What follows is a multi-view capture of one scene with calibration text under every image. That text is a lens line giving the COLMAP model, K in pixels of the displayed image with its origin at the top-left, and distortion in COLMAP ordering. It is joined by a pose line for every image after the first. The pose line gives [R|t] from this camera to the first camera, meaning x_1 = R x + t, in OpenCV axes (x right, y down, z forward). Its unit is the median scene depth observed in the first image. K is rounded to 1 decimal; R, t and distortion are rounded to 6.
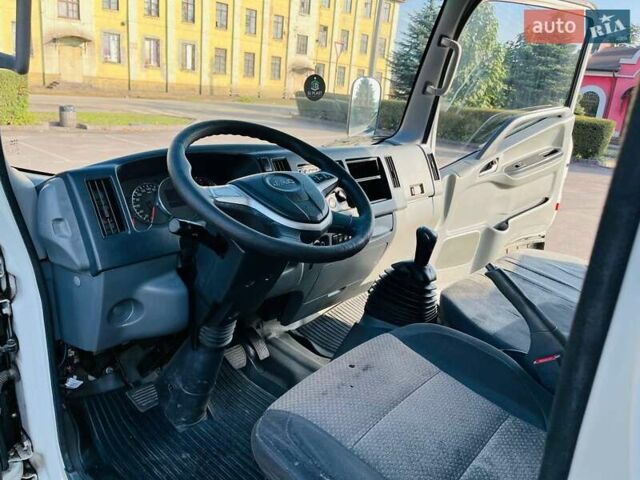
lens RADIAL K [[480.9, 0, 312.0], [0, 480.9, 240.7], [0, 0, 1]] dist [0.033805, -0.061562]
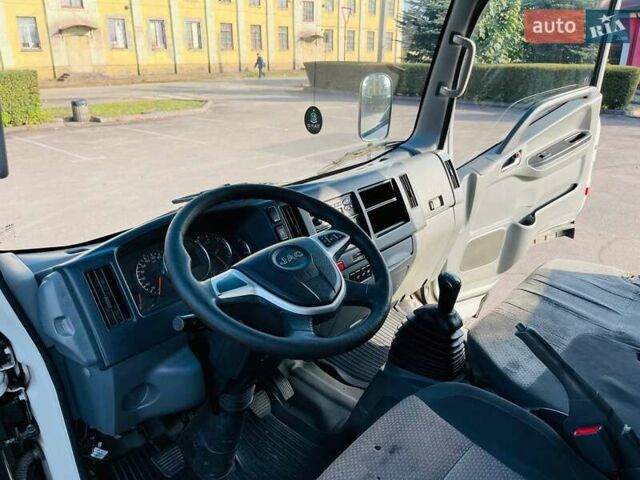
lens RADIAL K [[480.9, 0, 312.0], [0, 480.9, 240.7], [0, 0, 1]] dist [0.033805, -0.061562]
pose [[0.996118, -0.073185, -0.048909, 0.014237], [0.076078, 0.995285, 0.060160, -0.099029], [0.044276, -0.063647, 0.996990, 0.035229]]
